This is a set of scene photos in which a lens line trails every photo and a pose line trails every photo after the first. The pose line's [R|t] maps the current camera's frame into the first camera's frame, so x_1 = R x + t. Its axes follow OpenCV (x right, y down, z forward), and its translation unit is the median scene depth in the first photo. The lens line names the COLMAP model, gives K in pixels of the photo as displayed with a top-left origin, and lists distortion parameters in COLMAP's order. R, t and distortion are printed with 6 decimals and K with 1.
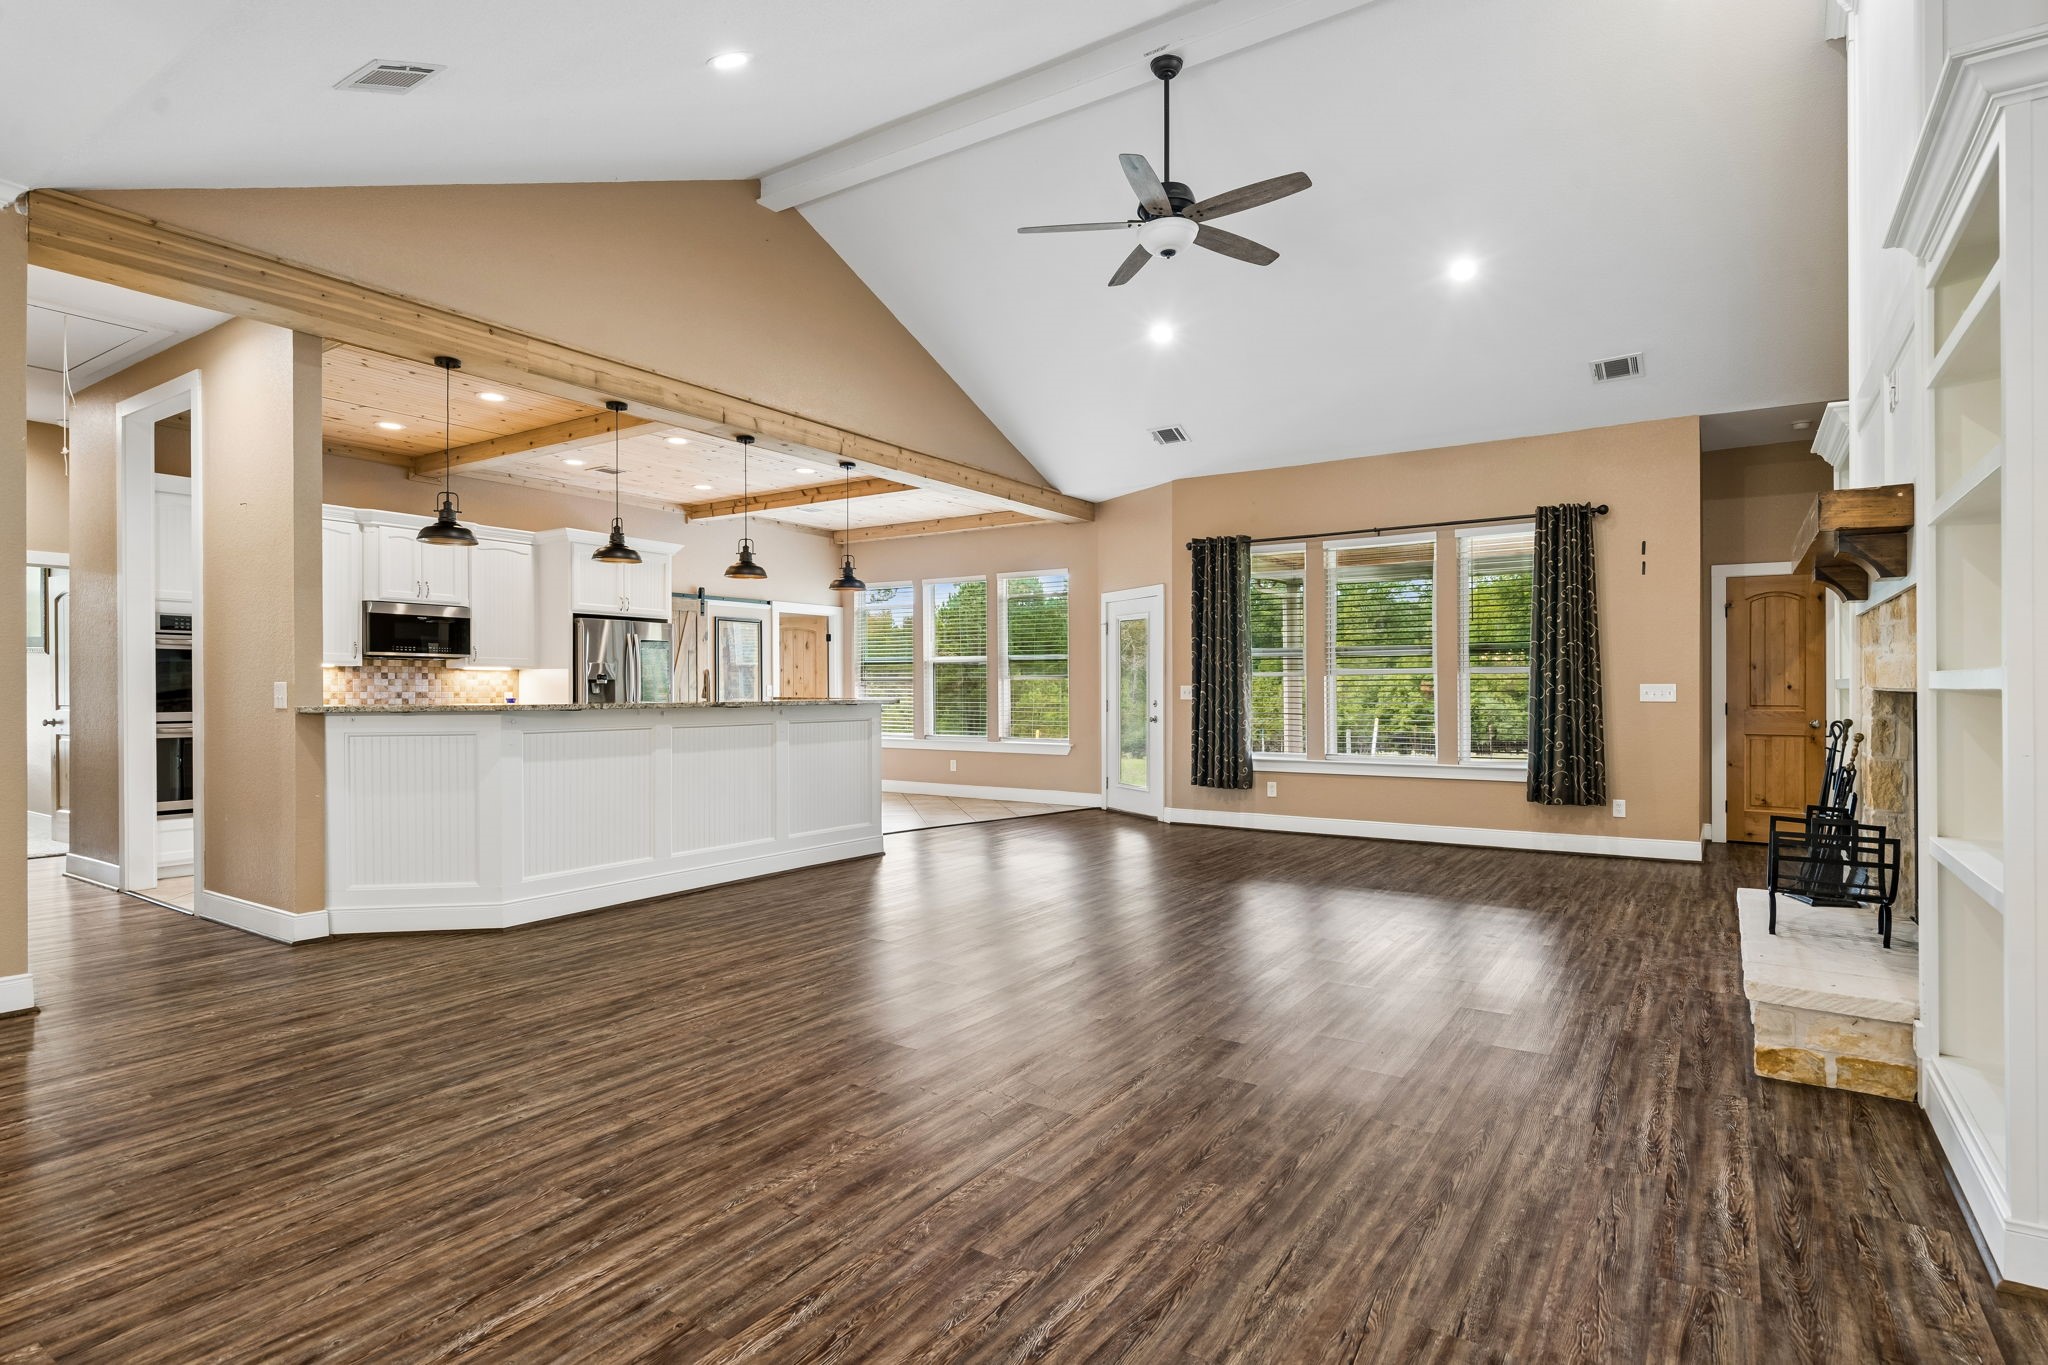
lens RADIAL K [[1051.1, 0, 1027.1], [0, 1051.1, 694.8], [0, 0, 1]] dist [-0.001043, -0.000083]
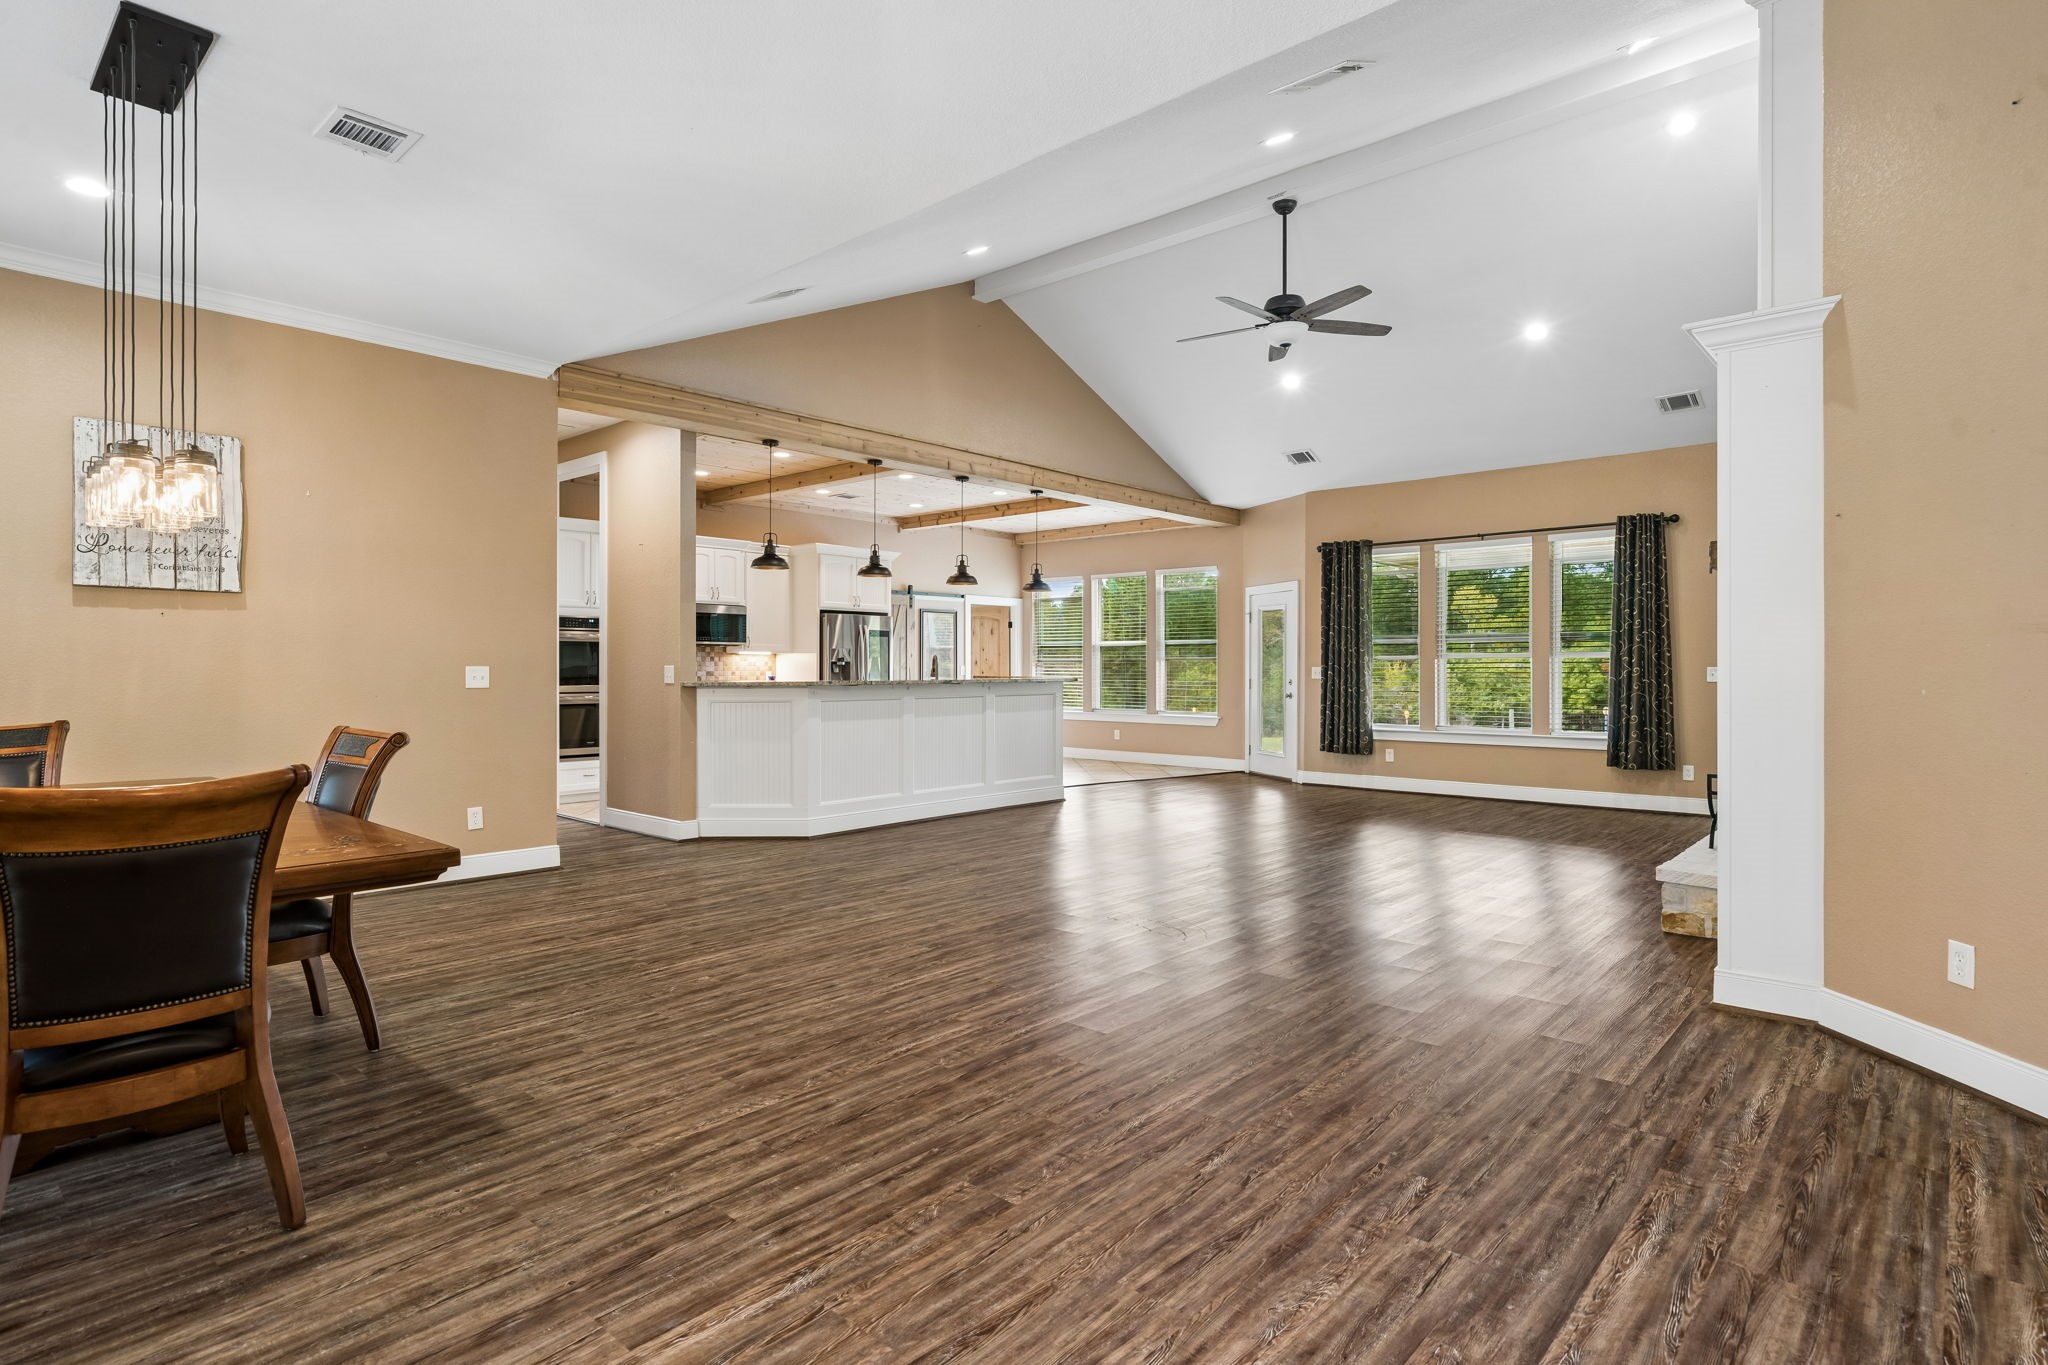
lens RADIAL K [[1052.2, 0, 1033.5], [0, 1052.2, 698.1], [0, 0, 1]] dist [-0.017844, -0.000133]
pose [[0.989692, 0.005537, -0.143105, 0.007323], [-0.002144, 0.999713, 0.023854, -0.001864], [0.143196, -0.023302, 0.989420, -0.257675]]
